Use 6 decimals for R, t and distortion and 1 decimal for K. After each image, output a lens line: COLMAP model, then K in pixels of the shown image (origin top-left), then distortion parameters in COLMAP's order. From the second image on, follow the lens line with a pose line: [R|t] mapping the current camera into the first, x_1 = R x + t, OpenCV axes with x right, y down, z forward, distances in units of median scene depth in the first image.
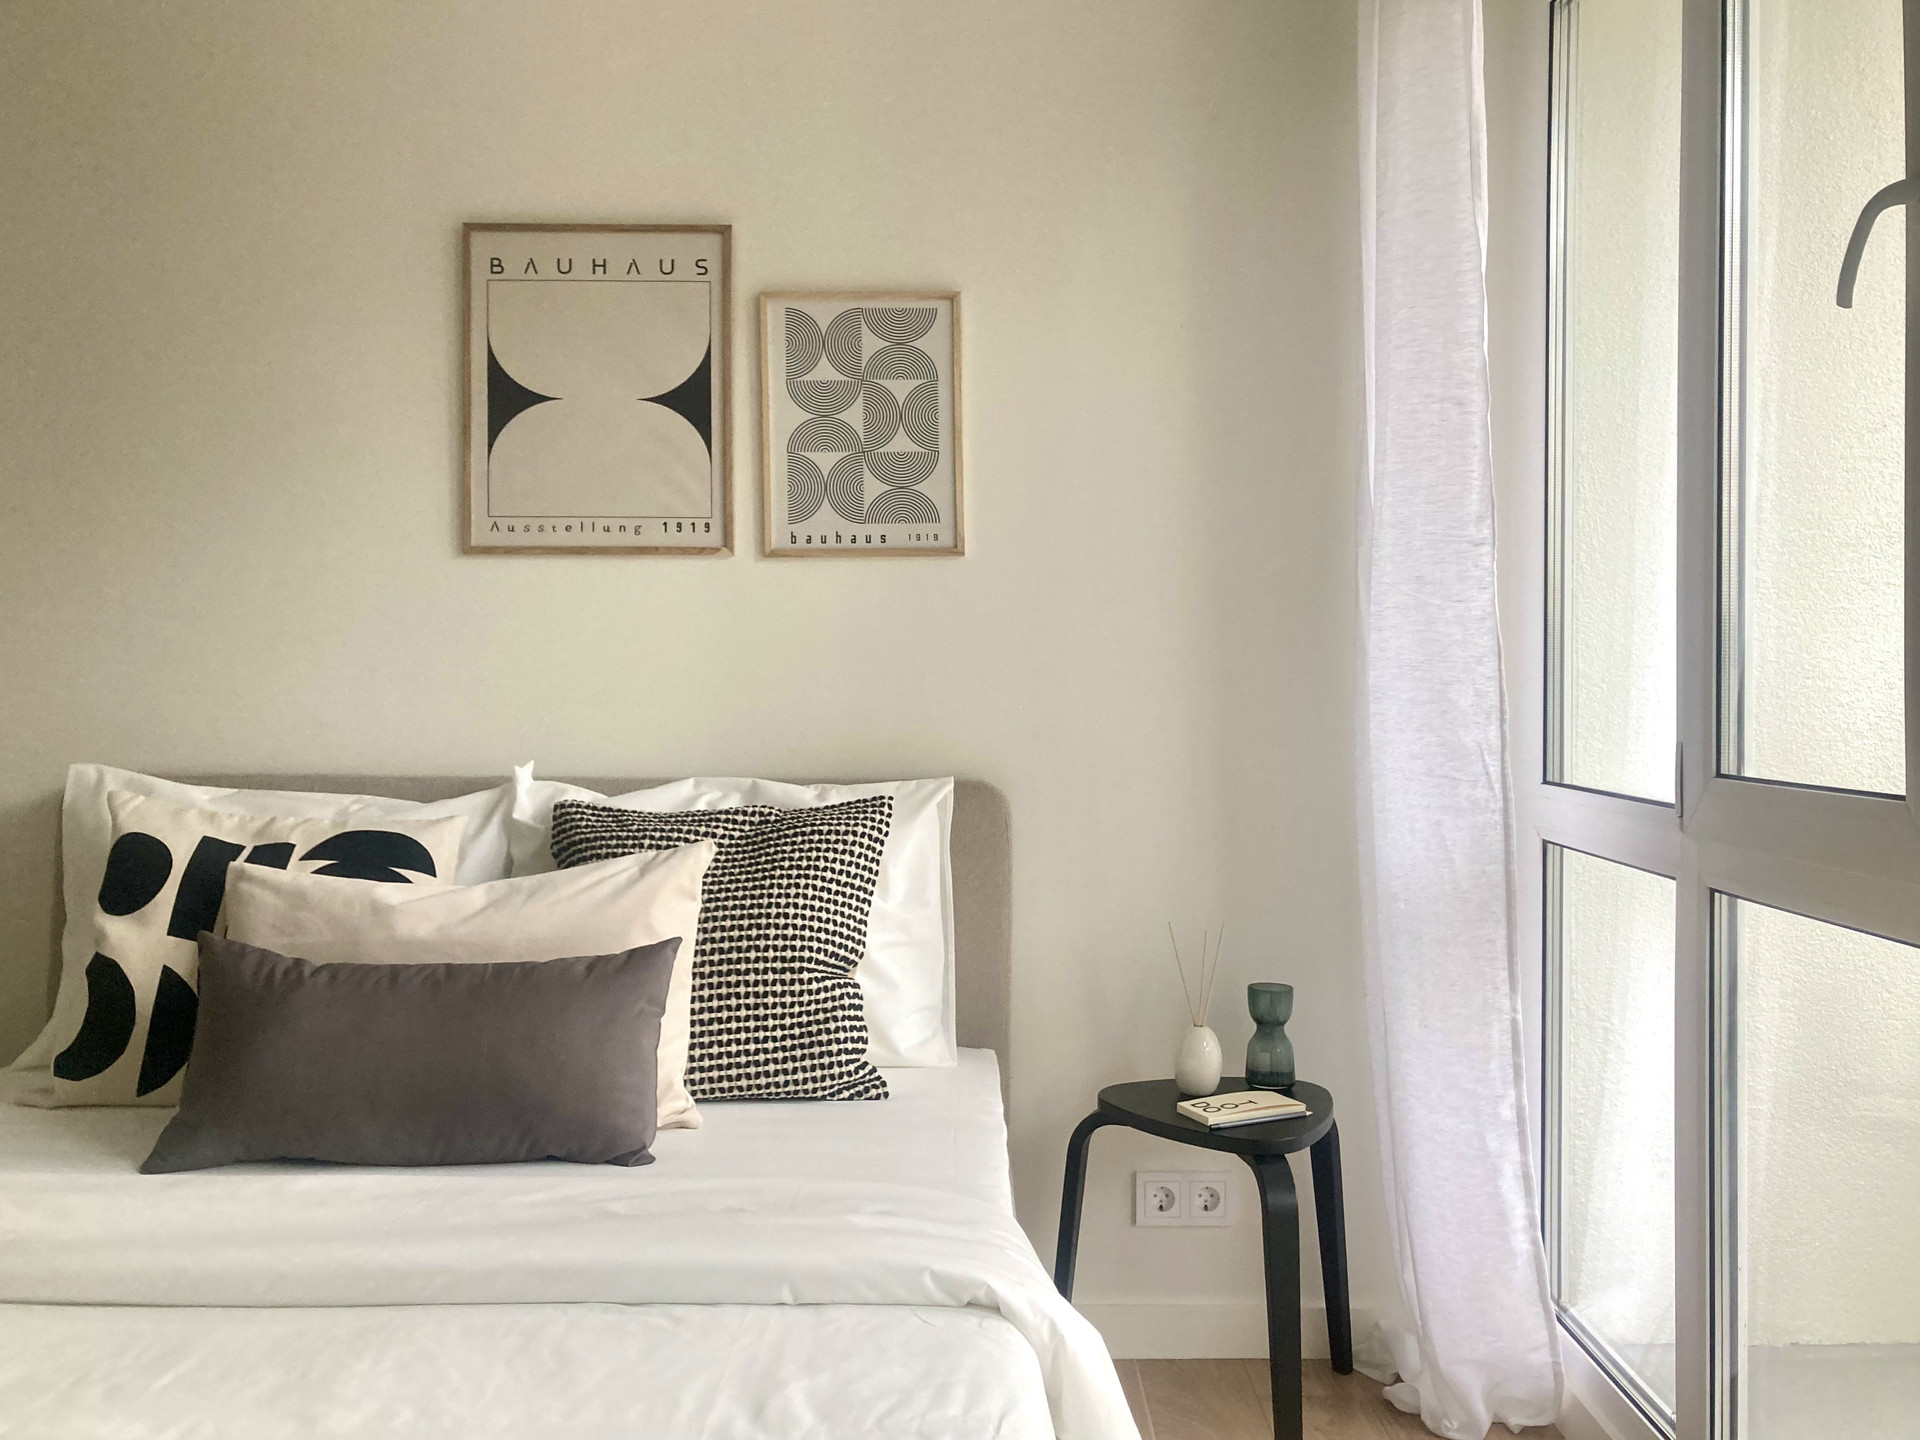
lens RADIAL K [[1613.9, 0, 965.5], [0, 1613.9, 666.0], [0, 0, 1]] dist [0.058288, -0.075205]
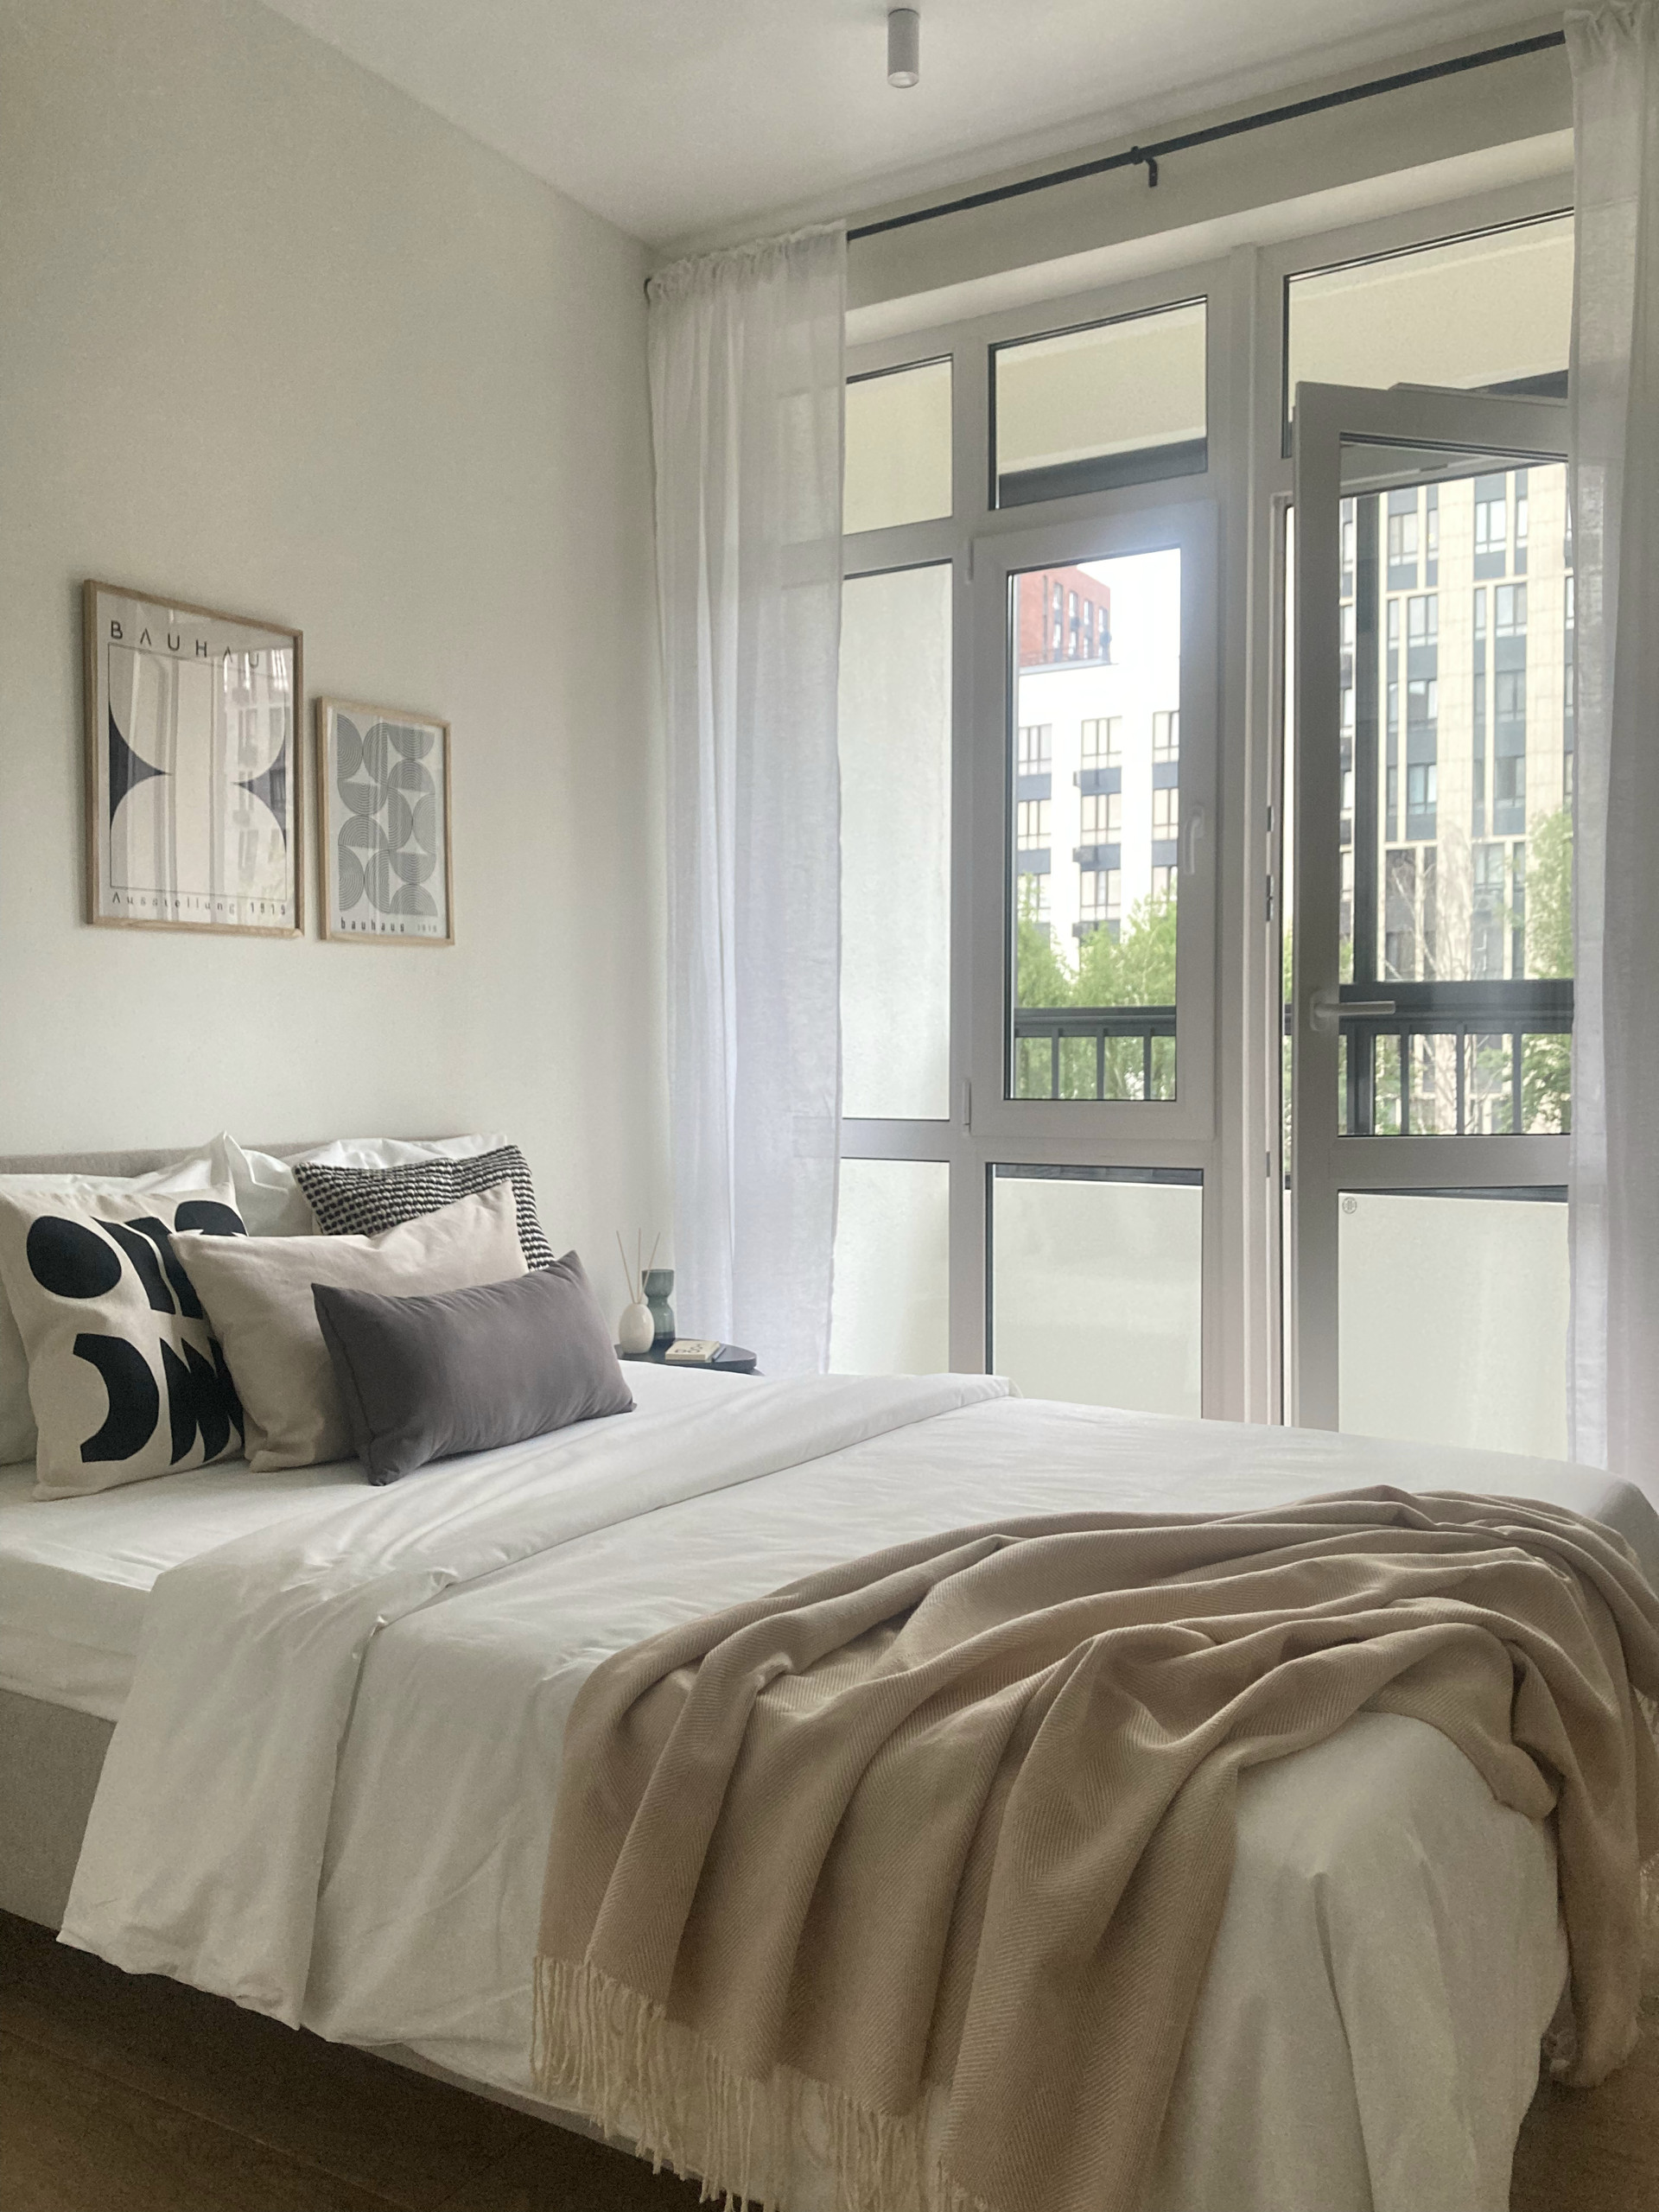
lens RADIAL K [[1859.3, 0, 832.0], [0, 1859.3, 1110.5], [0, 0, 1]] dist [0.058288, -0.075205]
pose [[0.544401, -0.033503, 0.838156, -1.101056], [-0.003869, 0.999091, 0.042449, -0.007615], [-0.838816, -0.026352, 0.543777, 0.019592]]
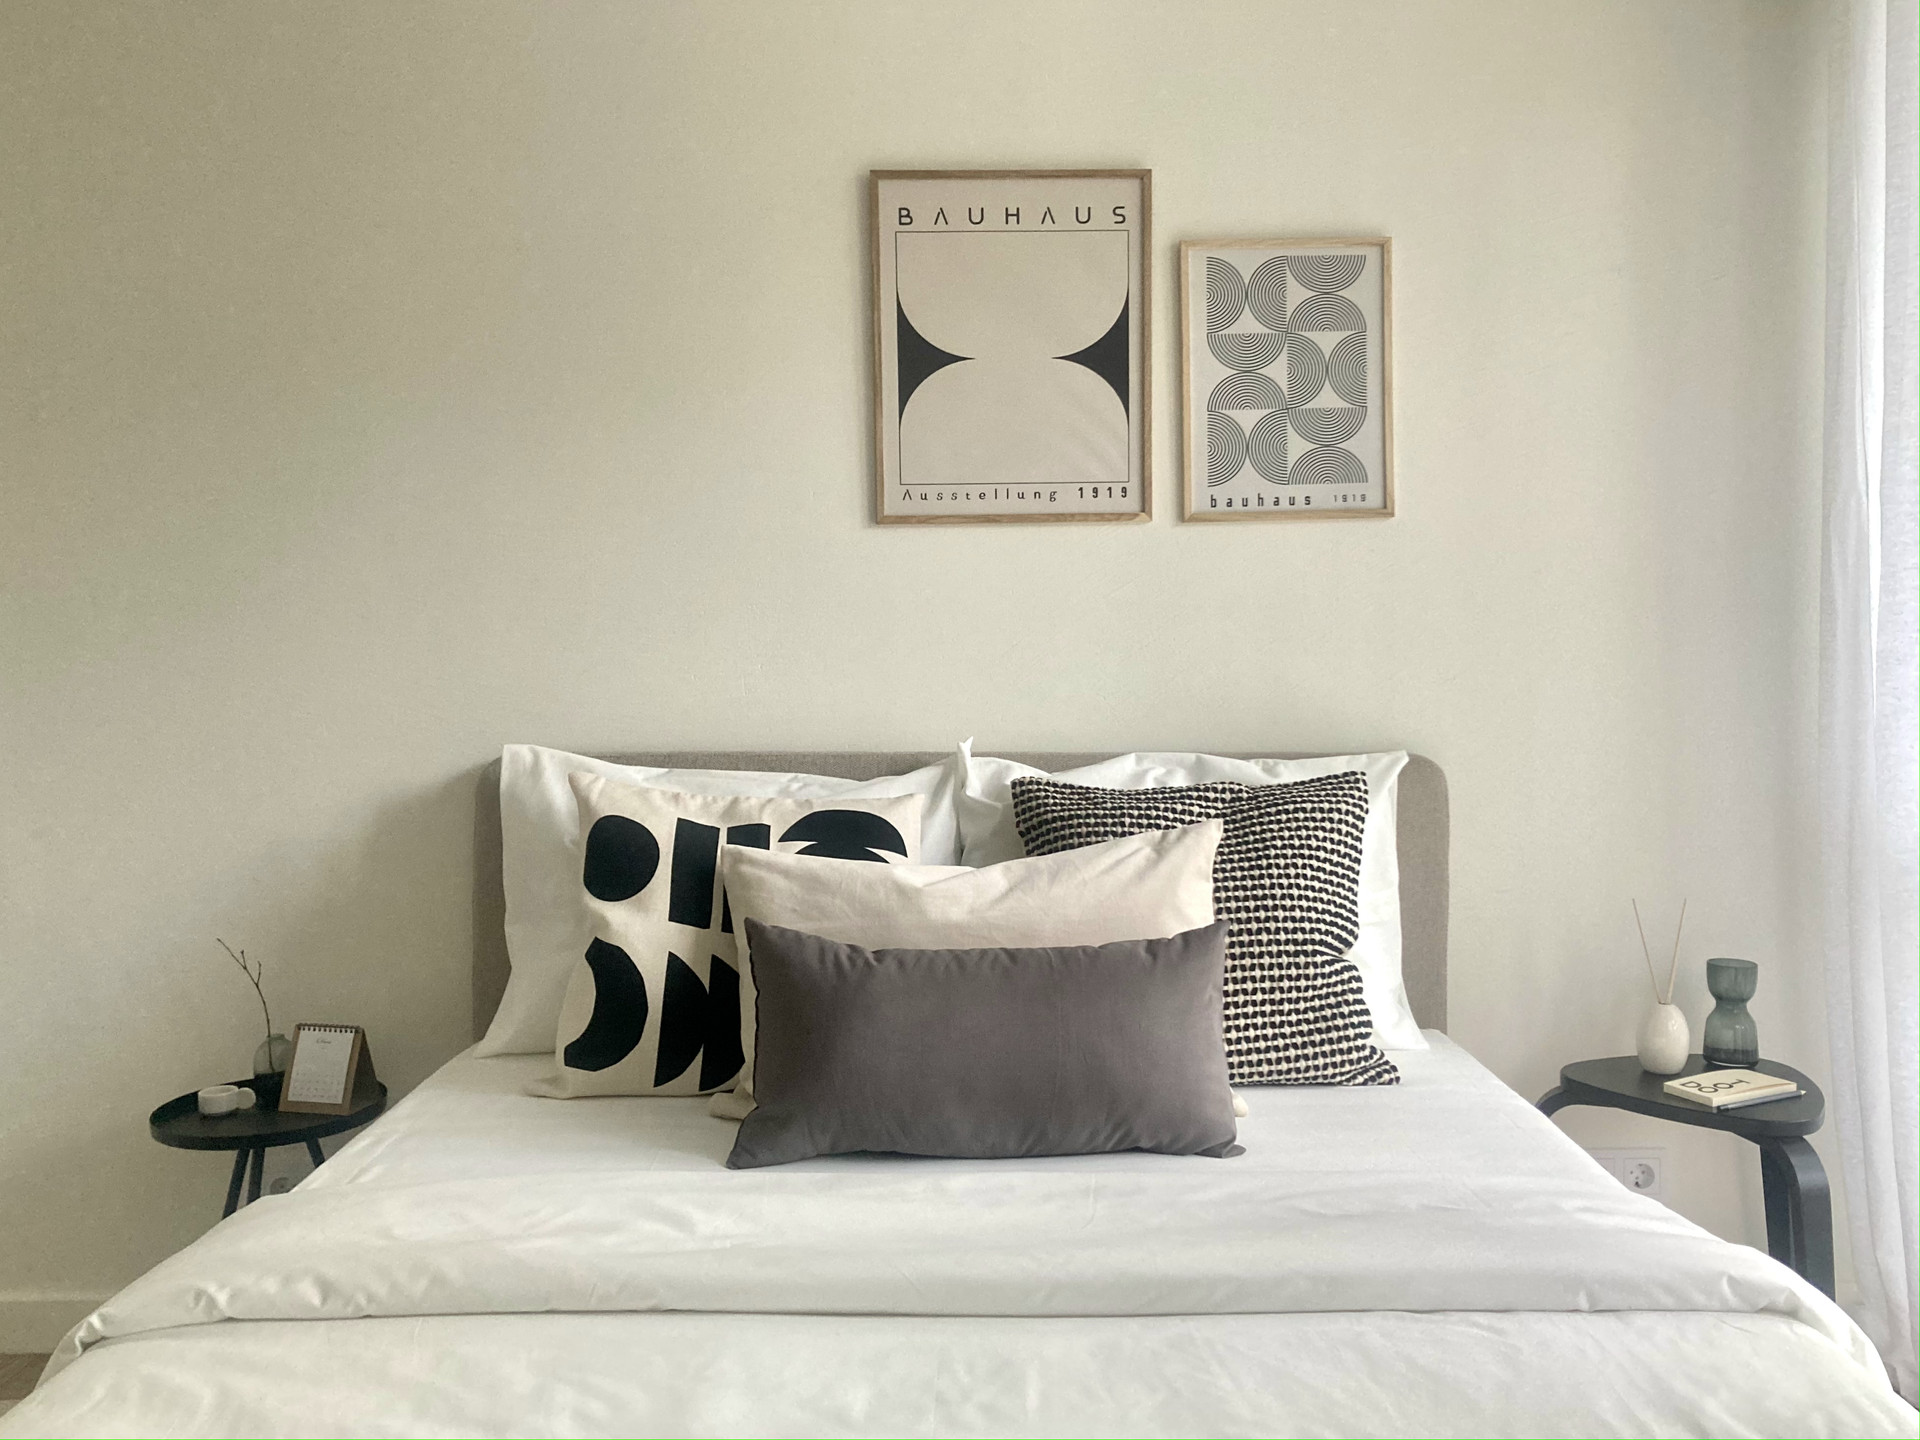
lens RADIAL K [[1613.9, 0, 959.0], [0, 1613.9, 717.3], [0, 0, 1]] dist [0.058288, -0.075205]
pose [[0.999944, -0.010522, -0.000840, -0.282967], [0.010552, 0.998508, 0.053584, -0.005068], [0.000275, -0.053590, 0.998563, 0.041256]]
